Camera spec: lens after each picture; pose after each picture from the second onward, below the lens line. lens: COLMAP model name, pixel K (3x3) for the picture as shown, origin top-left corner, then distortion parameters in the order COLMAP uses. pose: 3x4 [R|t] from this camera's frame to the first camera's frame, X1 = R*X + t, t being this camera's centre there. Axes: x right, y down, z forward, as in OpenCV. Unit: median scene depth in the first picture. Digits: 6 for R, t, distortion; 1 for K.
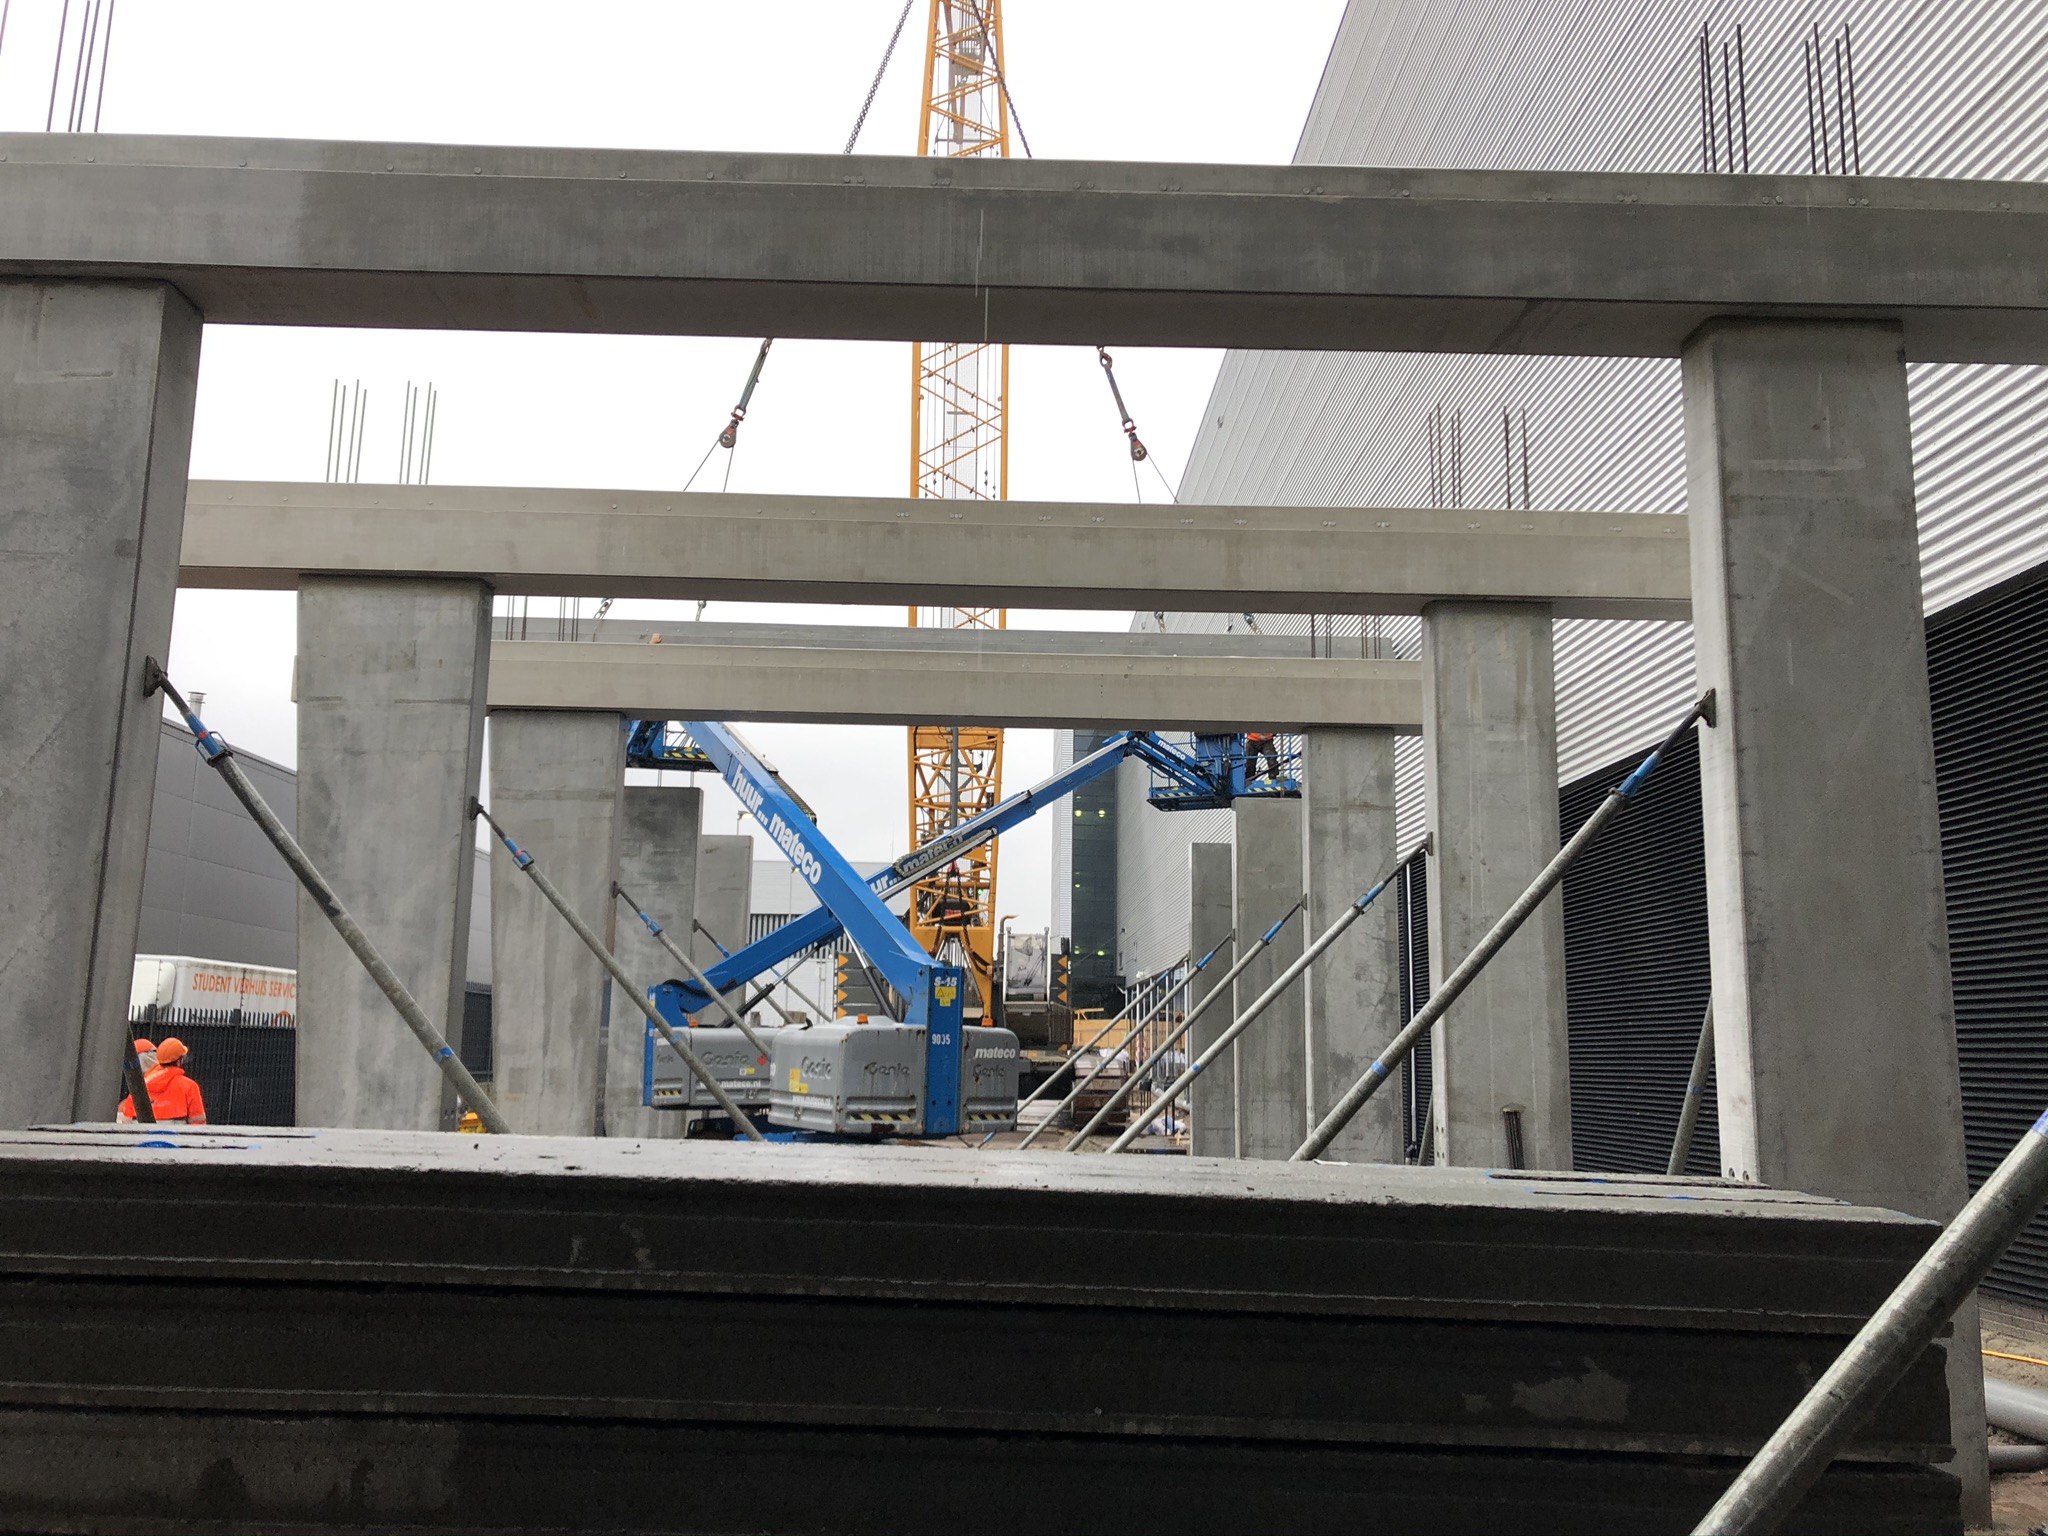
lens RADIAL K [[1687.6, 0, 1024.0], [0, 1687.6, 768.0], [0, 0, 1]] dist [0.132572, -0.156052]
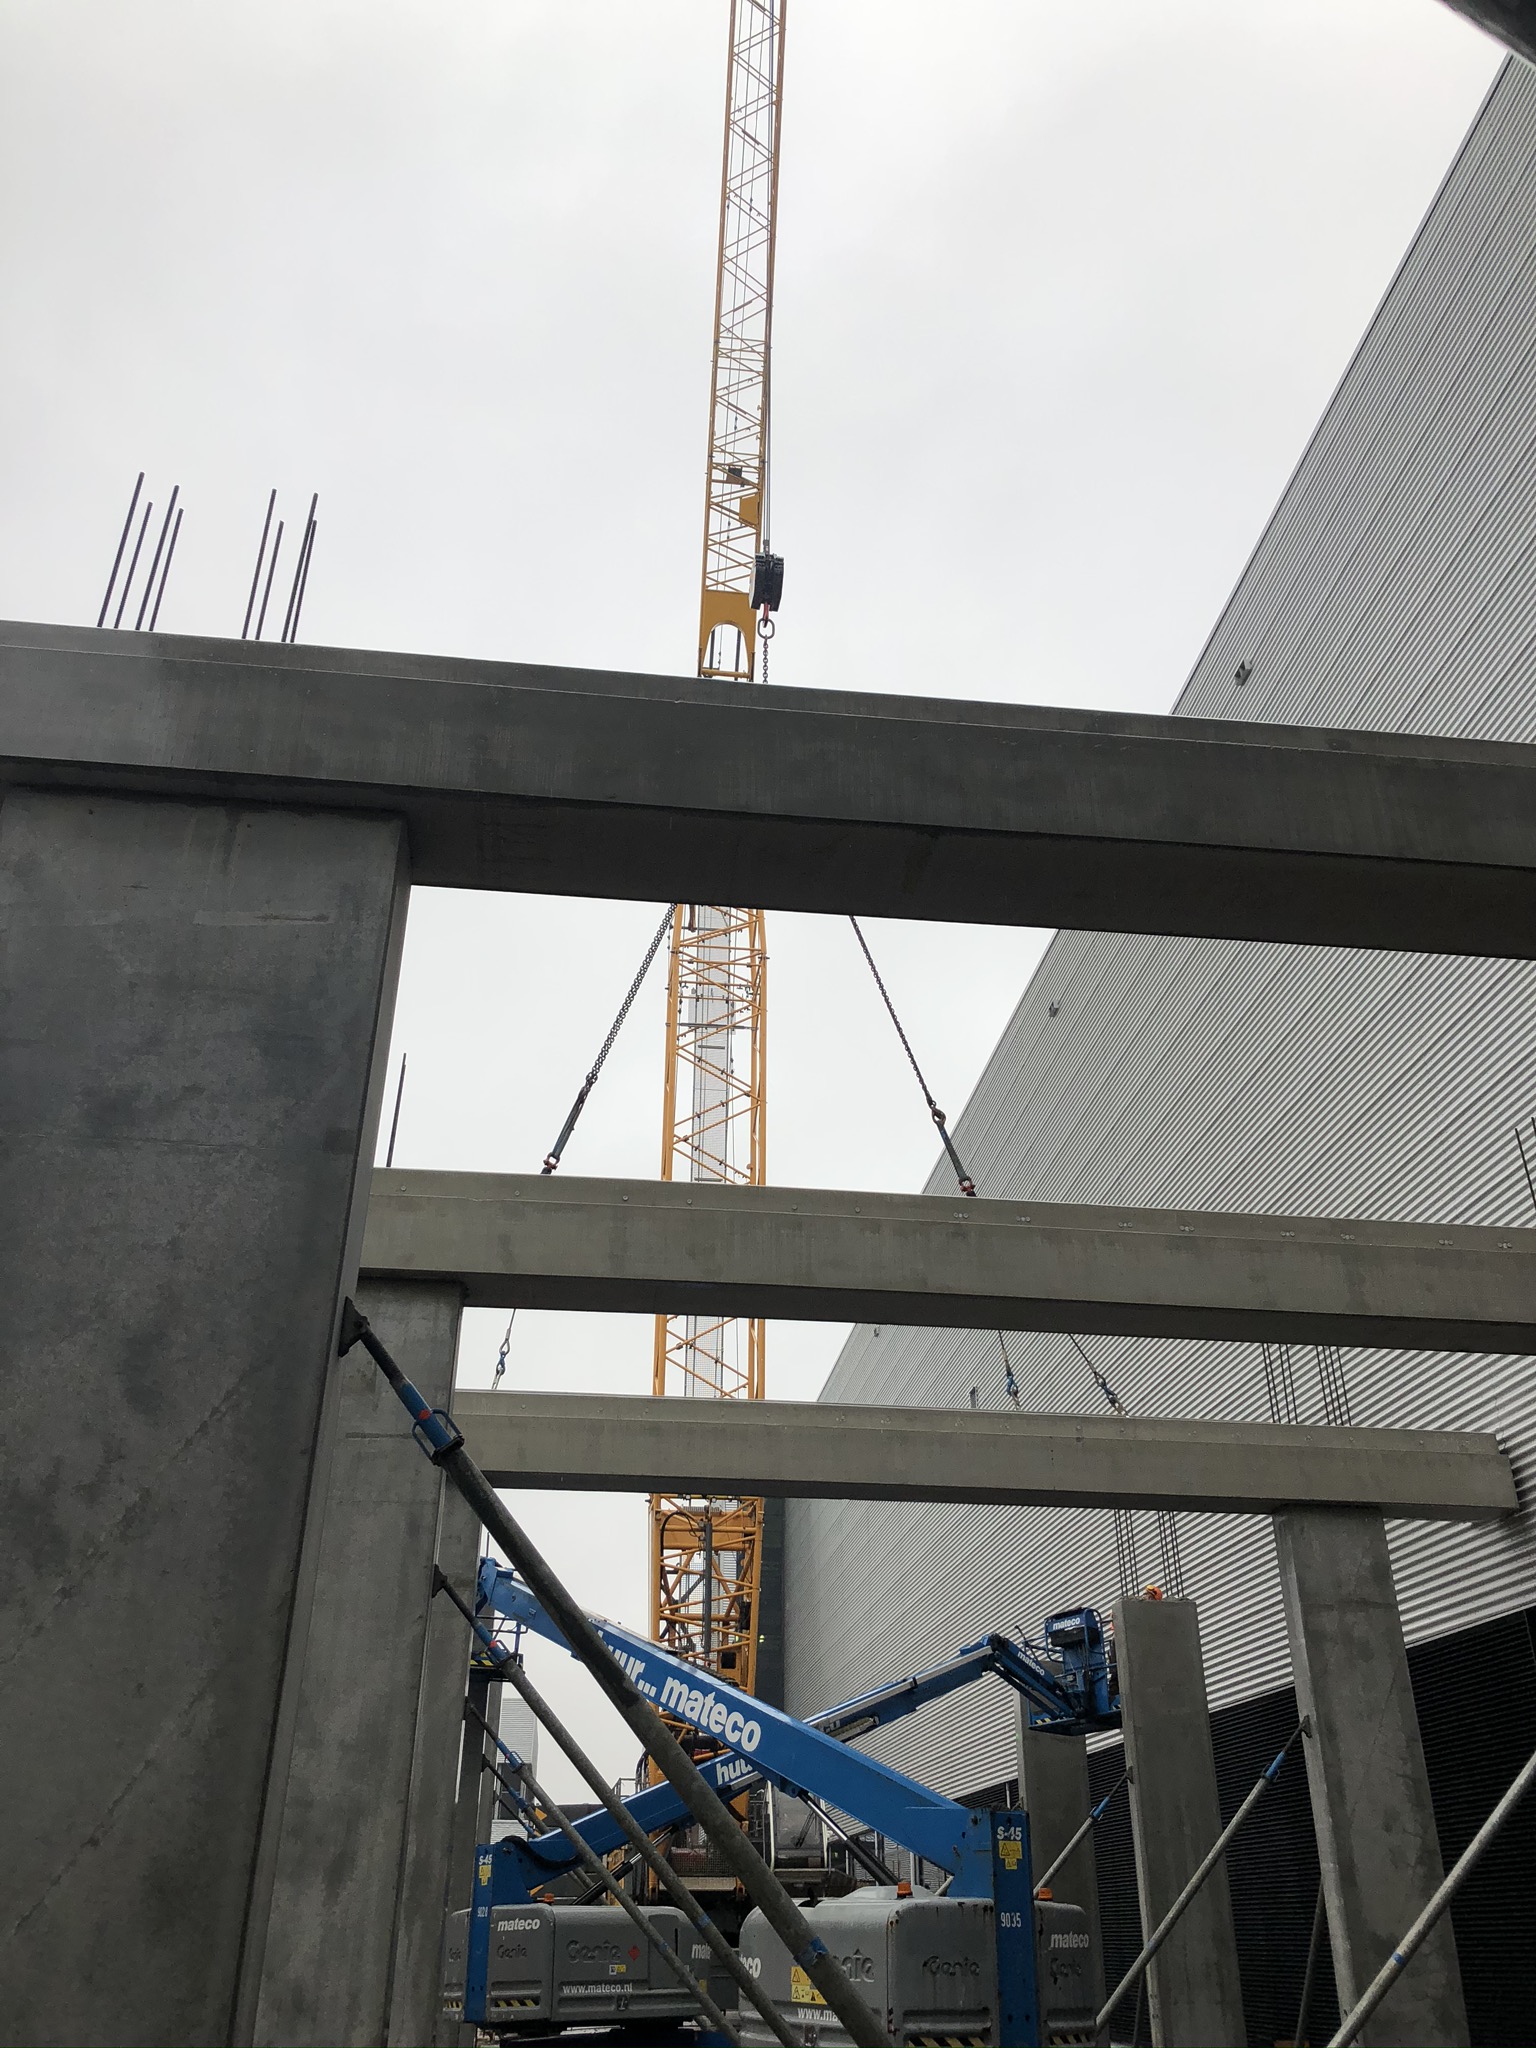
lens RADIAL K [[1668.6, 0, 768.0], [0, 1668.6, 1024.0], [0, 0, 1]] dist [0.031028, 0.000627]
pose [[0.994514, 0.038620, 0.097212, -0.259323], [-0.005144, 0.946281, -0.323304, 0.029795], [-0.104476, 0.321030, 0.941289, 0.203263]]
